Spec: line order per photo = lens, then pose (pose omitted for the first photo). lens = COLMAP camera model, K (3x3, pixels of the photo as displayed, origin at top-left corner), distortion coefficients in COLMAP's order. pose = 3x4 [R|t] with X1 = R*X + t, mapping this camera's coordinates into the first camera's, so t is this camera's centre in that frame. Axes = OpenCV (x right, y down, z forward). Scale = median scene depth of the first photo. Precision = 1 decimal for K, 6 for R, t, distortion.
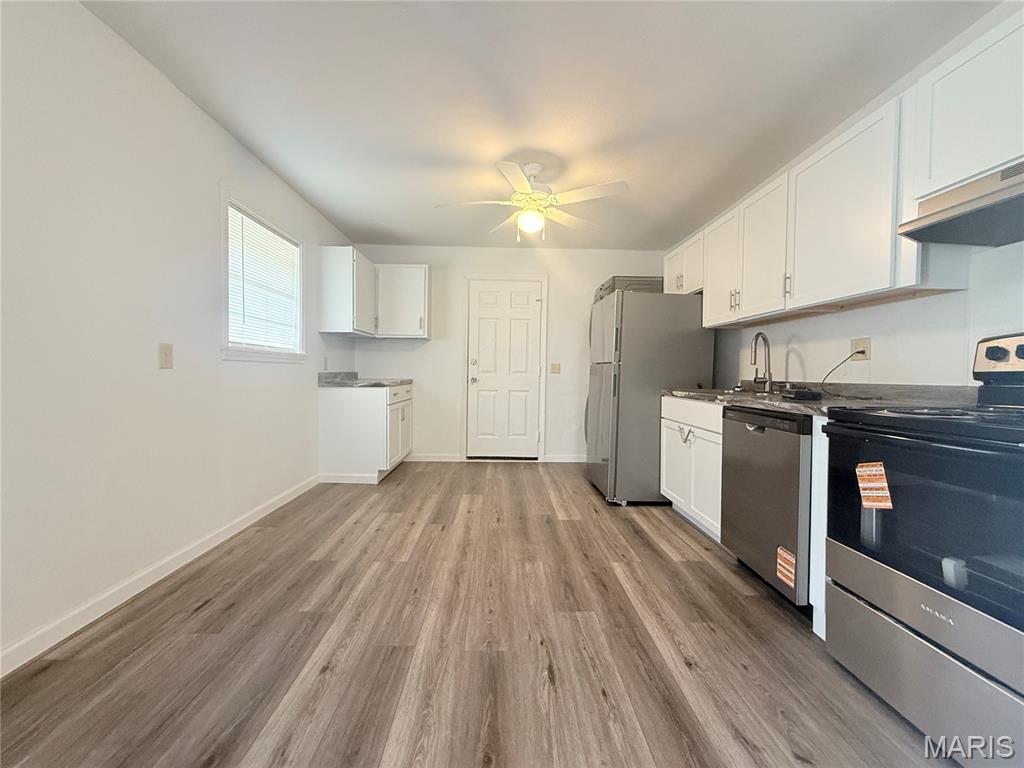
lens RADIAL K [[409.9, 0, 509.0], [0, 409.9, 383.6], [0, 0, 1]] dist [-0.000775, -0.000051]
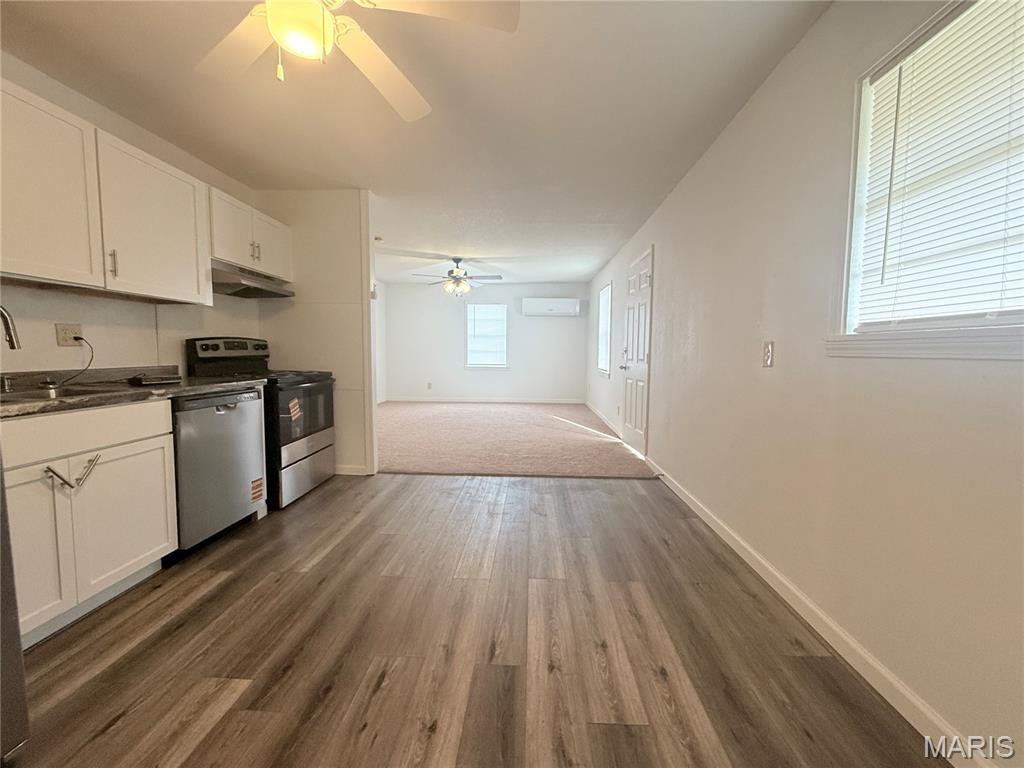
lens RADIAL K [[406.9, 0, 512.0], [0, 406.9, 384.0], [0, 0, 1]] dist [0.002156, 0.000704]
pose [[-0.997170, -0.022615, 0.071692, -0.249625], [-0.014940, 0.994271, 0.105835, -0.078018], [-0.073674, 0.104465, -0.991796, 1.728421]]
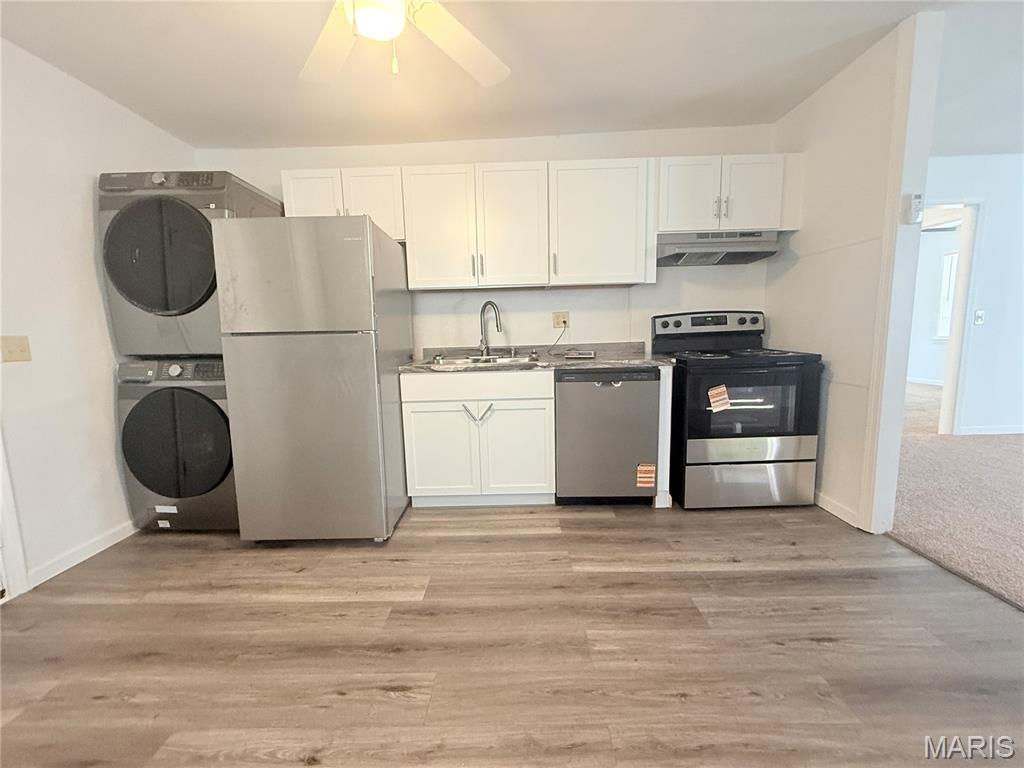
lens RADIAL K [[409.9, 0, 509.0], [0, 409.9, 383.6], [0, 0, 1]] dist [-0.000775, -0.000051]
pose [[0.037483, -0.137420, 0.989803, -0.507151], [0.054380, 0.989312, 0.135292, -0.060831], [-0.997817, 0.048755, 0.044555, 1.021483]]
